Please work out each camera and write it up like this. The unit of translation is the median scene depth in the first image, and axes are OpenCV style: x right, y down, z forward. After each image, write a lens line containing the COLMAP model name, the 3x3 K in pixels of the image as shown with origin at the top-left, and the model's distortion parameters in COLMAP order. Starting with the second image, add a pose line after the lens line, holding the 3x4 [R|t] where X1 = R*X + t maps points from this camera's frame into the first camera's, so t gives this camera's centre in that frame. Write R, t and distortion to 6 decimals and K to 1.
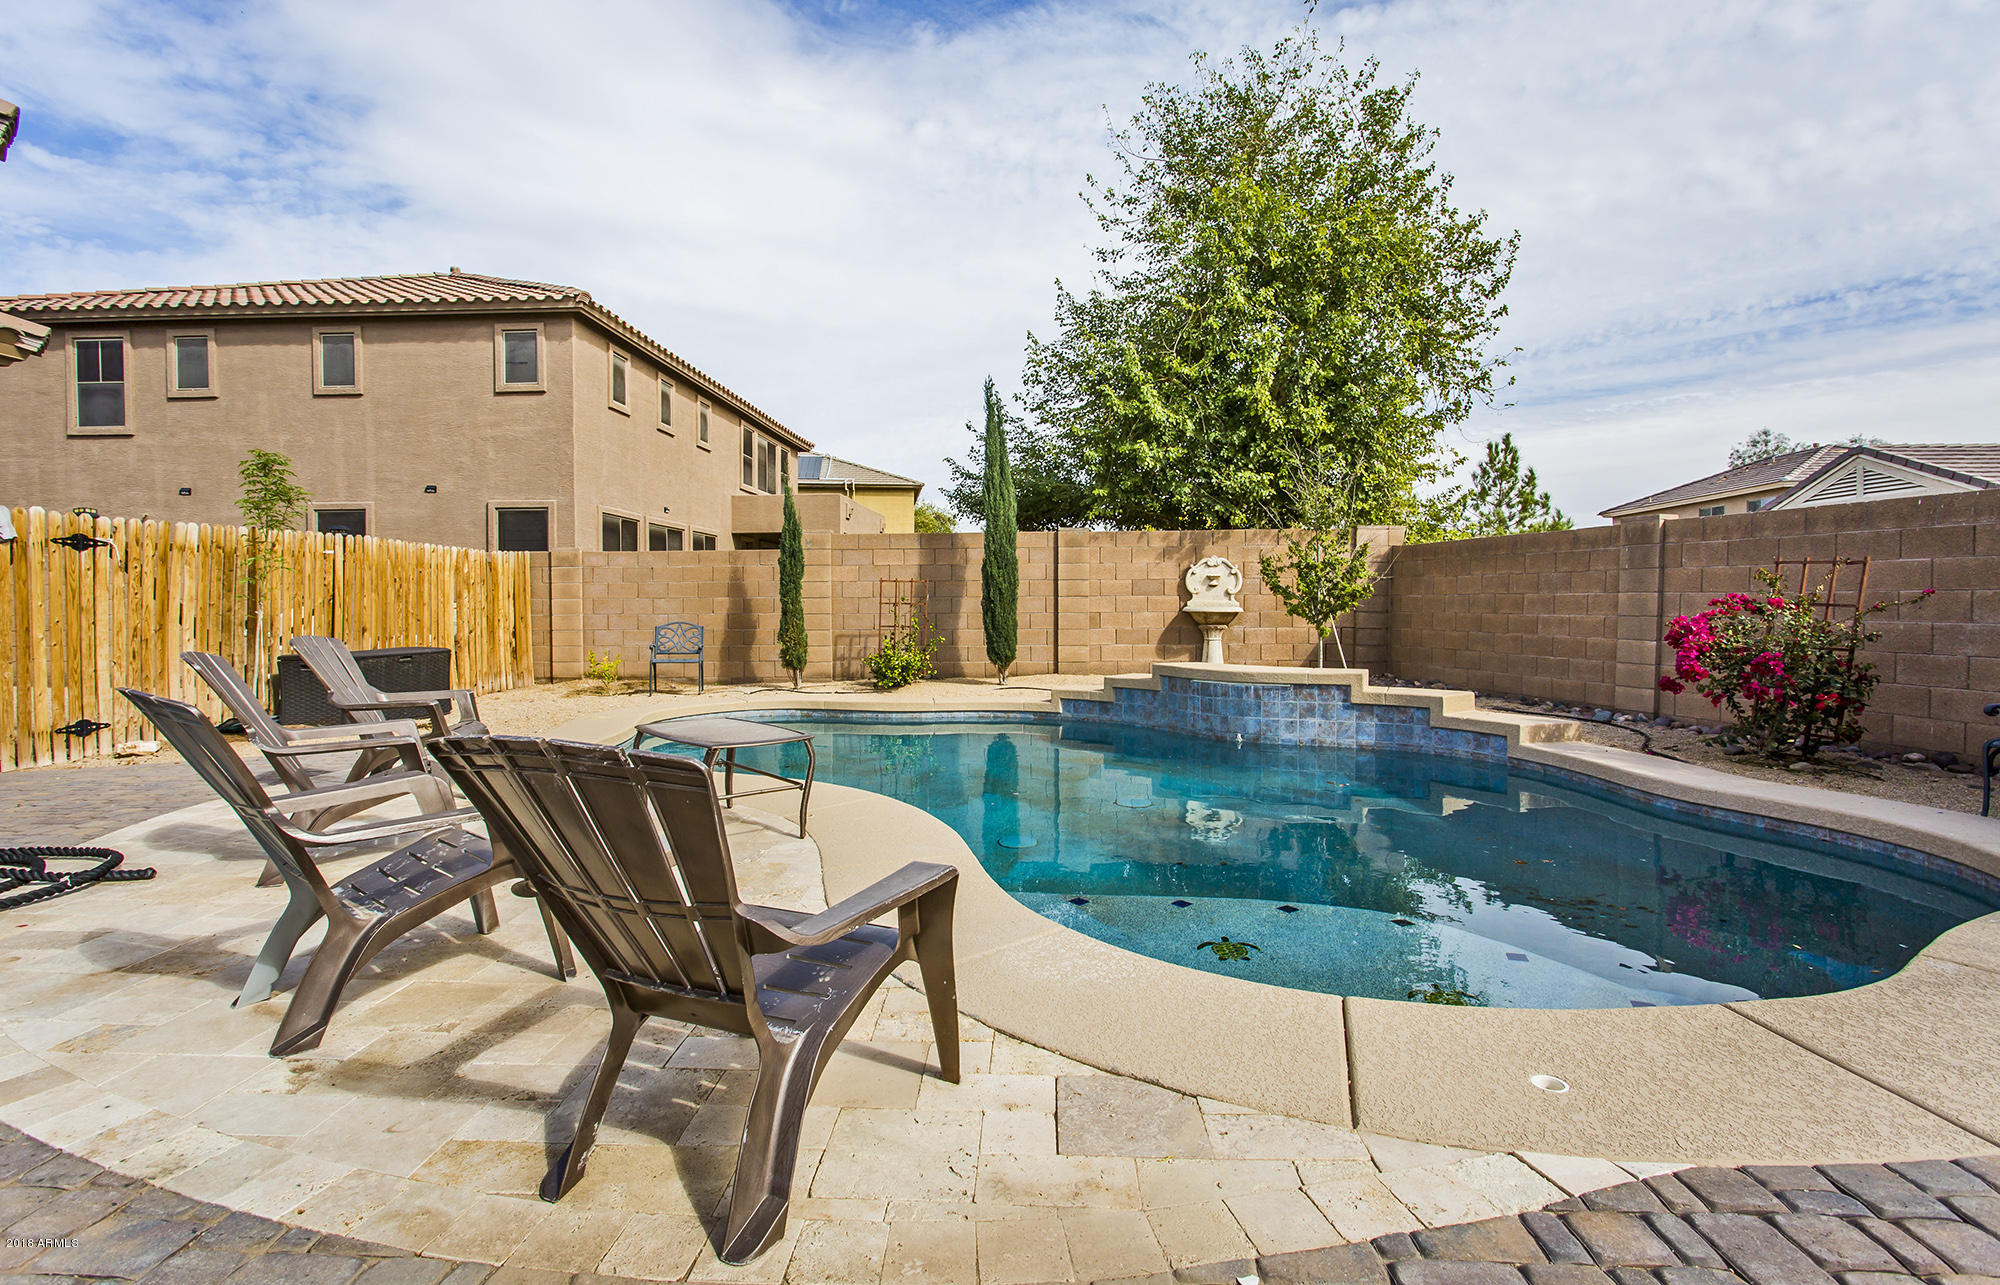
lens RADIAL K [[900.5, 0, 1000.1], [0, 900.5, 652.7], [0, 0, 1]] dist [-0.002528, 0.000042]
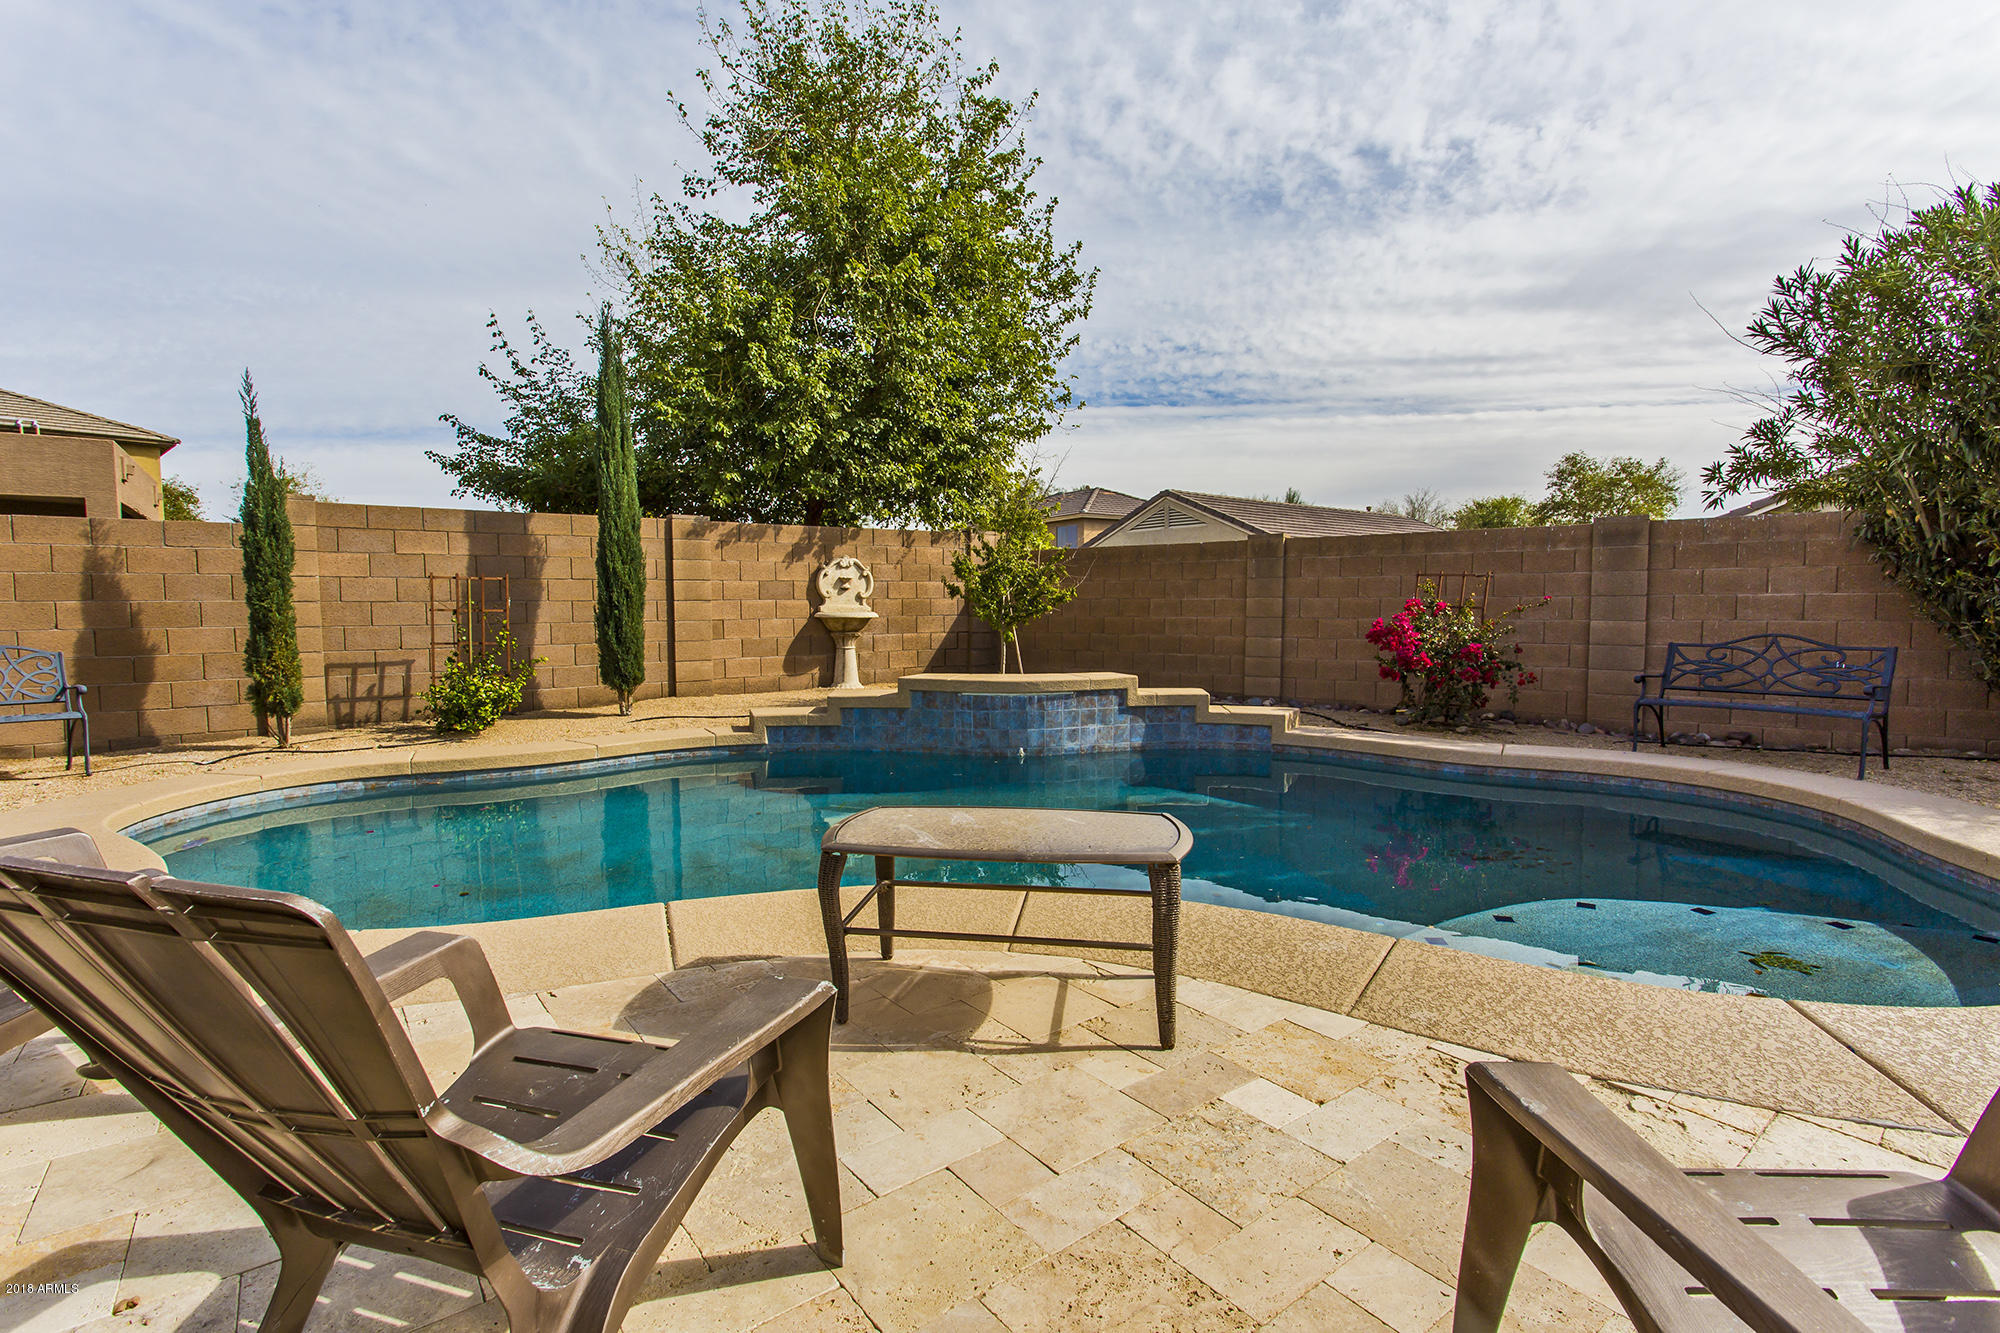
lens RADIAL K [[936.4, 0, 994.2], [0, 936.4, 663.7], [0, 0, 1]] dist [0.005300, 0.000727]
pose [[0.773299, -0.041015, 0.632713, -0.317989], [0.038426, 0.999103, 0.017802, -0.013396], [-0.632876, 0.010547, 0.774181, 0.230376]]
